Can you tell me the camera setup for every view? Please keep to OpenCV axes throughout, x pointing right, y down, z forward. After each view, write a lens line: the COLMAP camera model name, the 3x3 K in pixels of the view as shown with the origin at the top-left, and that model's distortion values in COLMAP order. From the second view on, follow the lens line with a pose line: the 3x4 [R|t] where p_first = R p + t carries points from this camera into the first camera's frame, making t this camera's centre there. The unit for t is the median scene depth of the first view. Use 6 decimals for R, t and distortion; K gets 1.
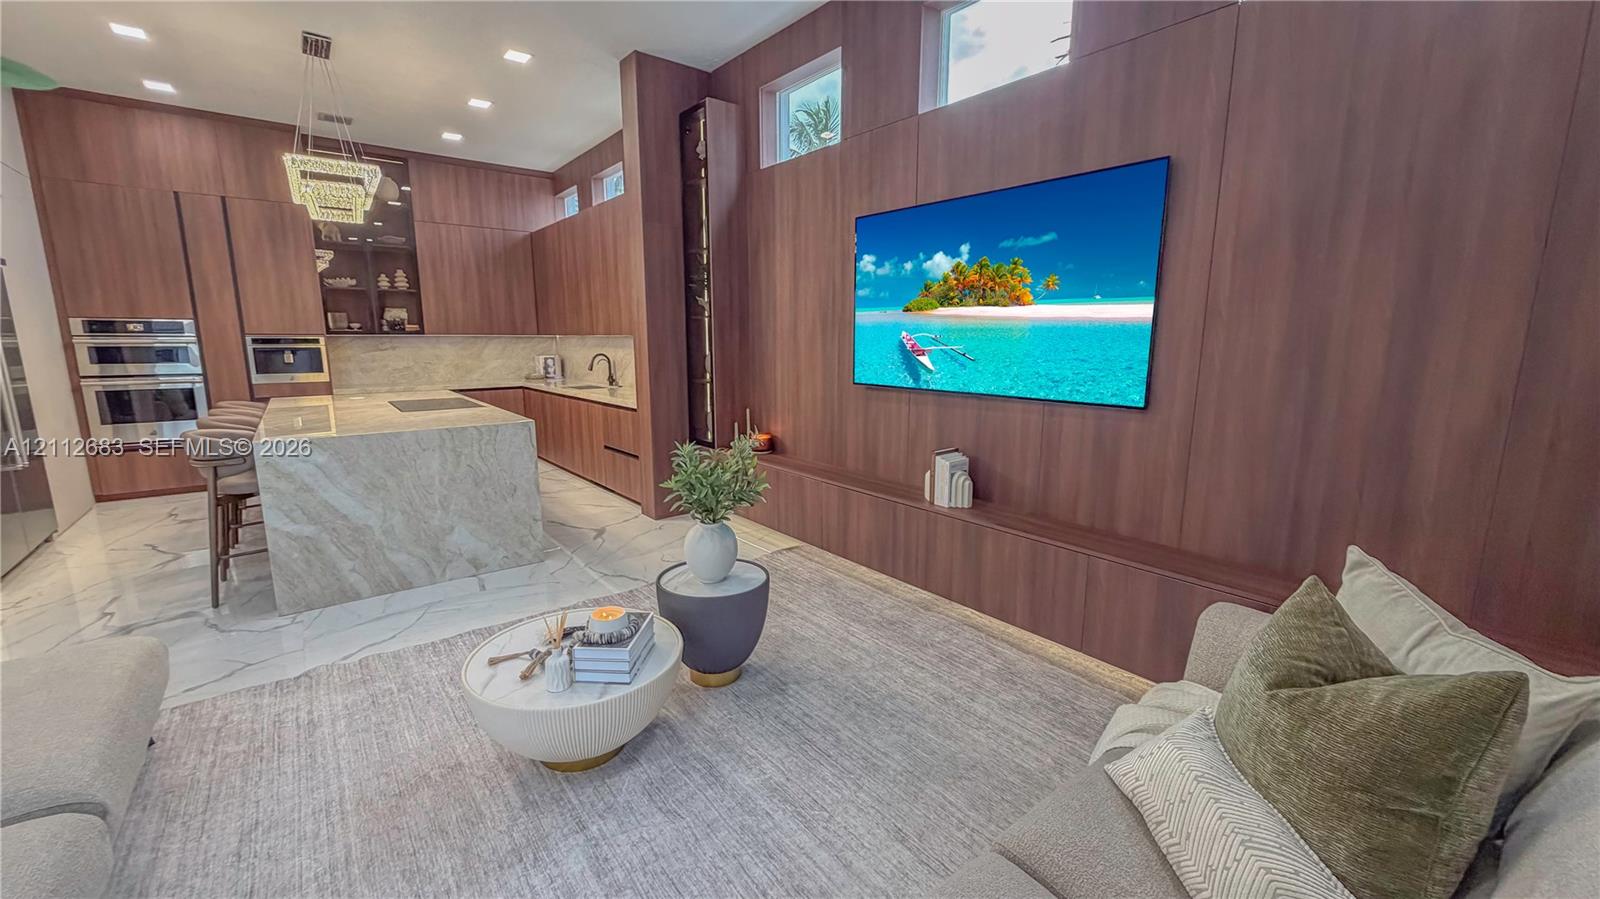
lens RADIAL K [[637.3, 0, 791.8], [0, 637.3, 446.5], [0, 0, 1]] dist [0.000059, -0.000139]
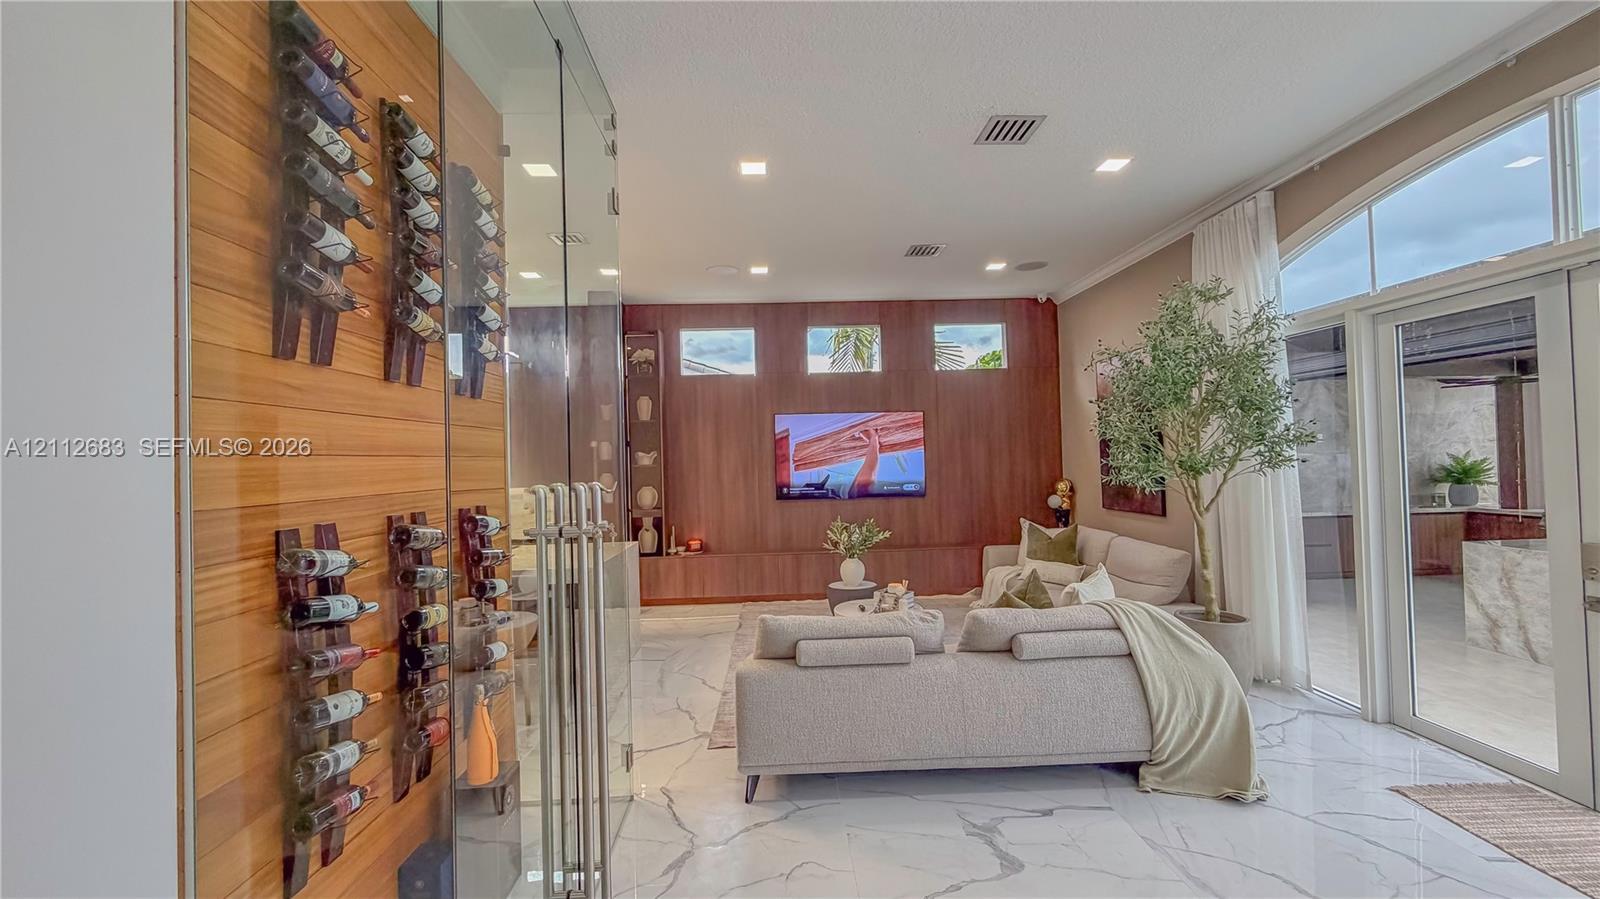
lens RADIAL K [[637.3, 0, 799.4], [0, 637.3, 450.0], [0, 0, 1]] dist [0.000059, -0.000139]
pose [[0.582890, -0.002938, 0.812545, -1.556230], [0.165718, 0.979405, -0.115339, -0.019972], [-0.795472, 0.201883, 0.571373, -0.150623]]
